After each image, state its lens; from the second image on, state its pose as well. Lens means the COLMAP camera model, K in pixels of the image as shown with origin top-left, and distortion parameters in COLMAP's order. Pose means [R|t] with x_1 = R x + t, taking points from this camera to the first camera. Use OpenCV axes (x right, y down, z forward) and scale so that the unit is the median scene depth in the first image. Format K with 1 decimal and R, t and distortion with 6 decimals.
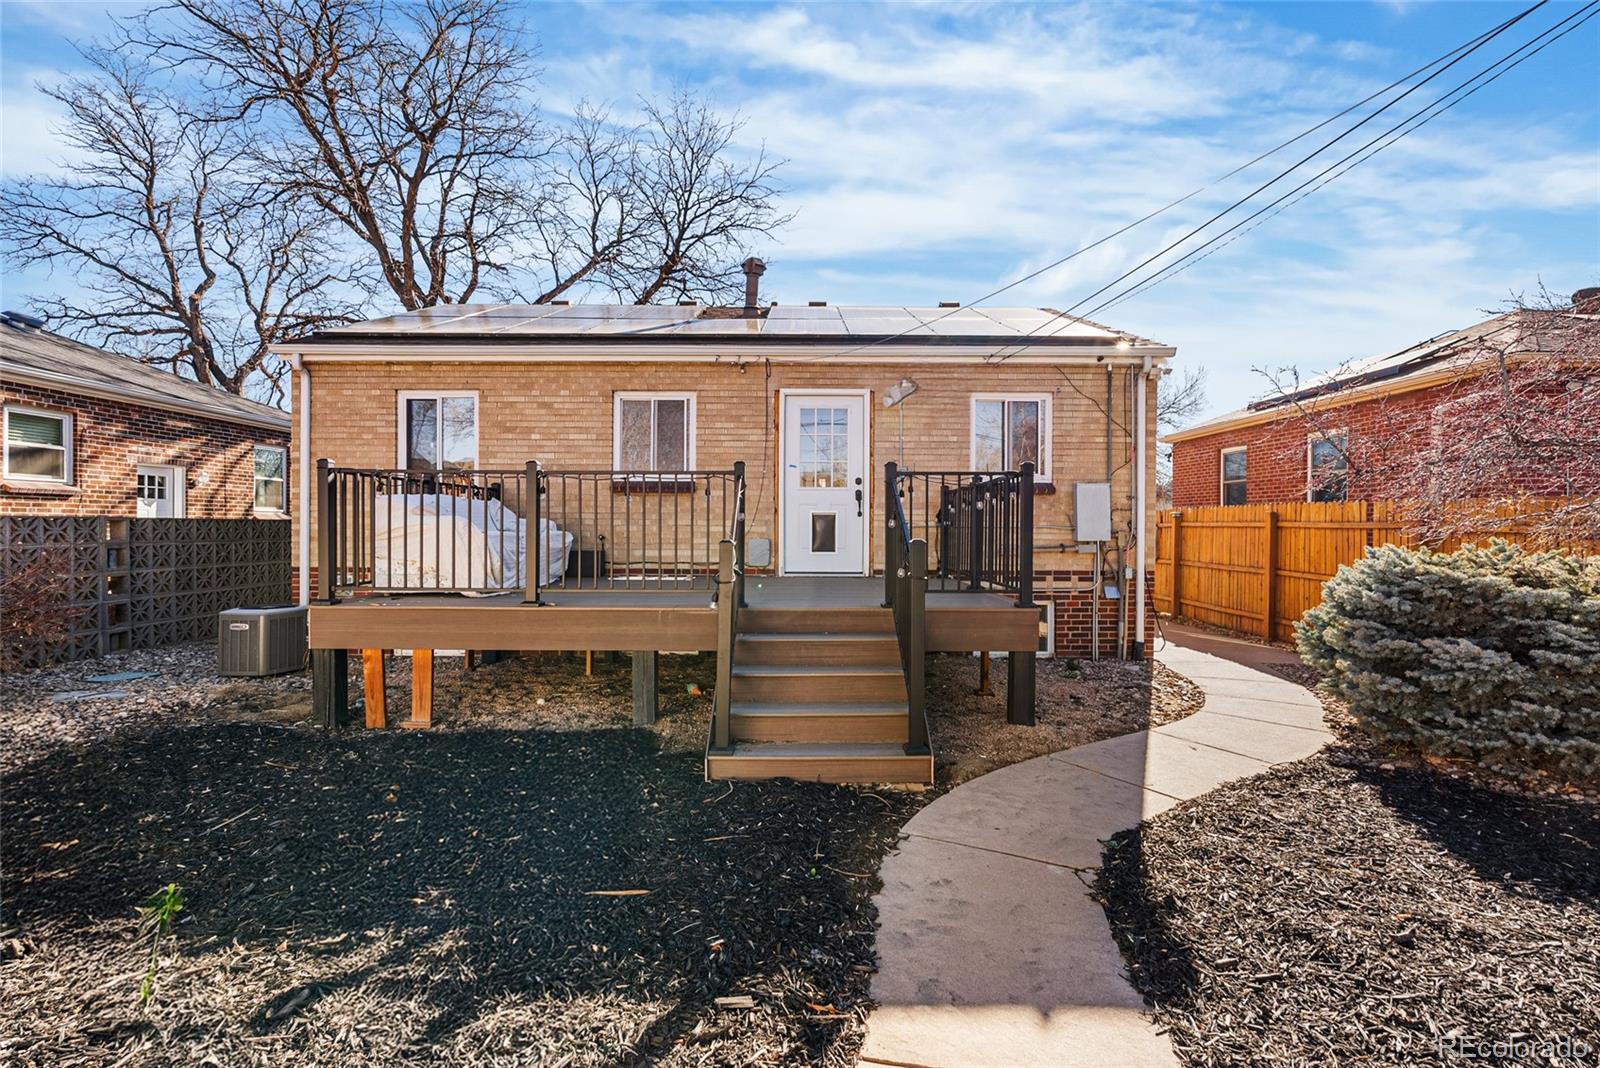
lens RADIAL K [[725.2, 0, 785.7], [0, 725.2, 528.5], [0, 0, 1]] dist [-0.001330, -0.000468]
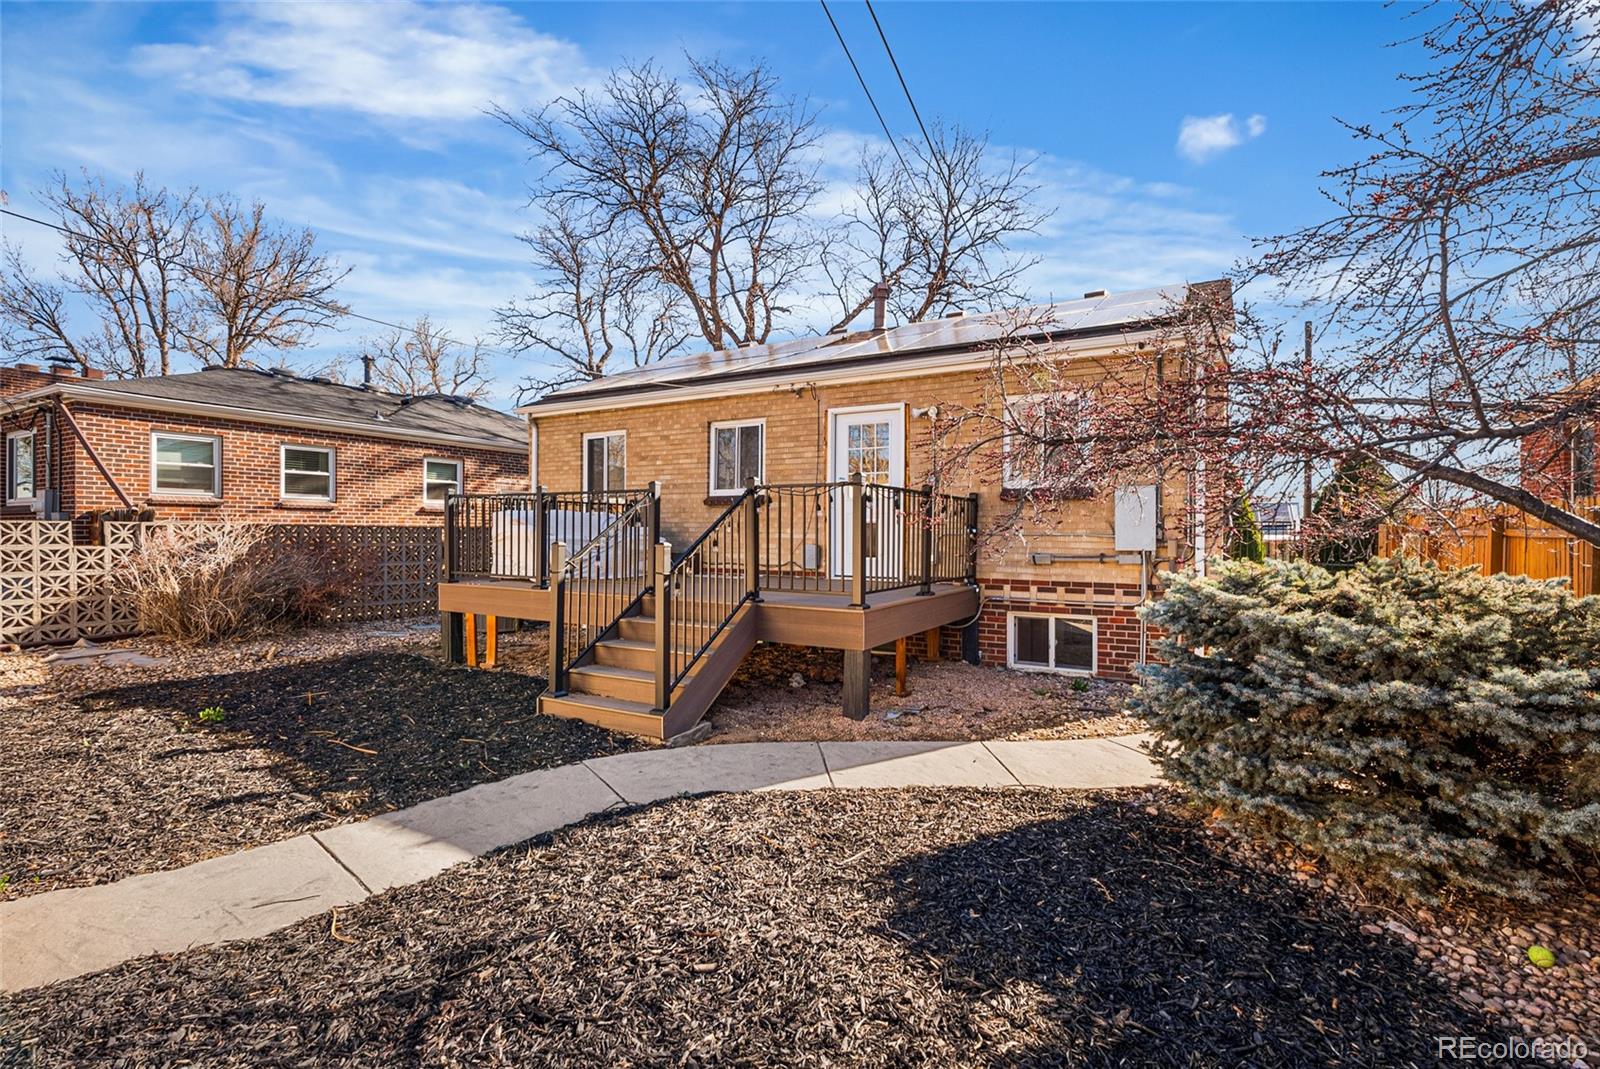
lens RADIAL K [[725.2, 0, 785.7], [0, 725.2, 529.0], [0, 0, 1]] dist [-0.001330, -0.000468]
pose [[0.863834, -0.001121, -0.503776, 0.489422], [-0.004341, 0.999944, -0.009668, 0.001094], [0.503758, 0.010538, 0.863780, 0.013792]]
